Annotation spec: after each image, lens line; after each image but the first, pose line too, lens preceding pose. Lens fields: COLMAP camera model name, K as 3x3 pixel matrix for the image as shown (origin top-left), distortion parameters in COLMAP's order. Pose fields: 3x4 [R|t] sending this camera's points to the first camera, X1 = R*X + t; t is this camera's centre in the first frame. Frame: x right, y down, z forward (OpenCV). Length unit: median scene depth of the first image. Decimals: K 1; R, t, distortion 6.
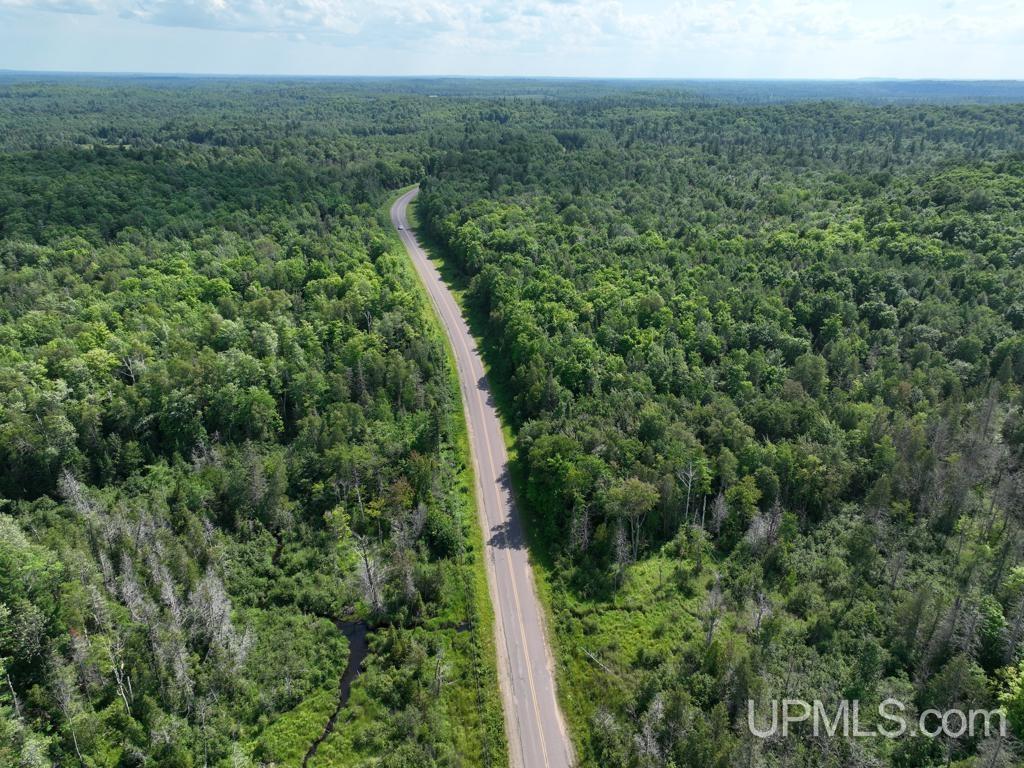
lens RADIAL K [[726.3, 0, 508.6], [0, 726.3, 379.8], [0, 0, 1]] dist [0.005742, 0.008063]
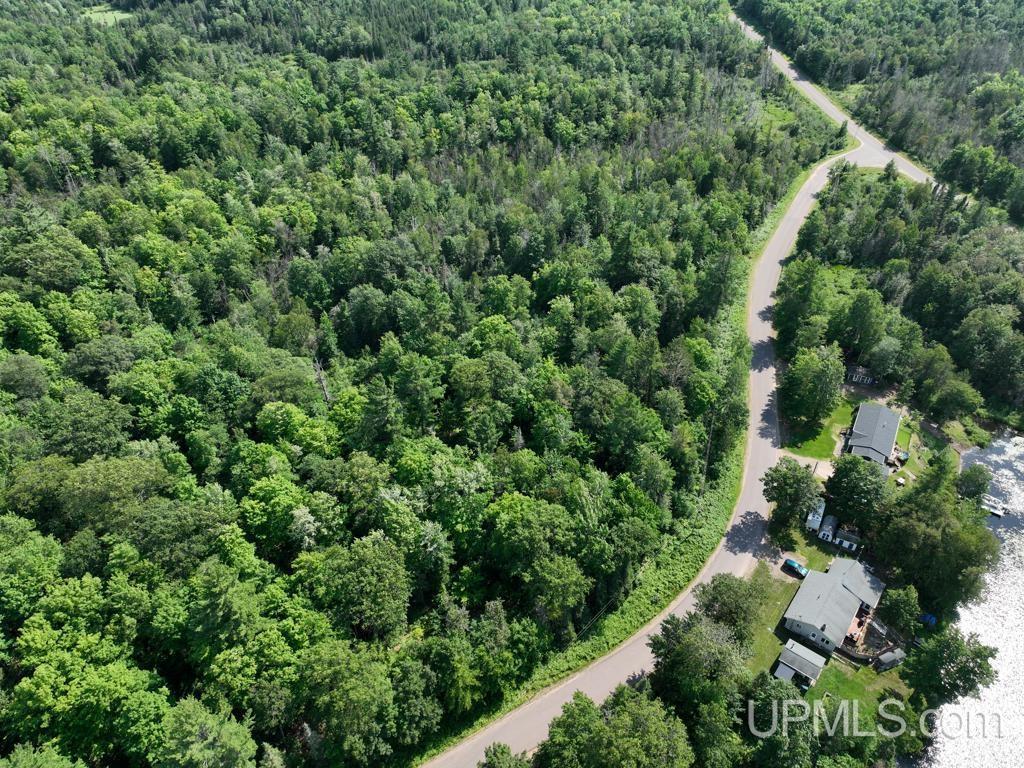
lens RADIAL K [[726.3, 0, 508.6], [0, 726.3, 379.8], [0, 0, 1]] dist [0.005742, 0.008063]
pose [[0.993978, 0.063924, -0.089007, -0.546969], [-0.038803, 0.964918, 0.259670, 0.453317], [0.102483, -0.254652, 0.961587, -1.431778]]
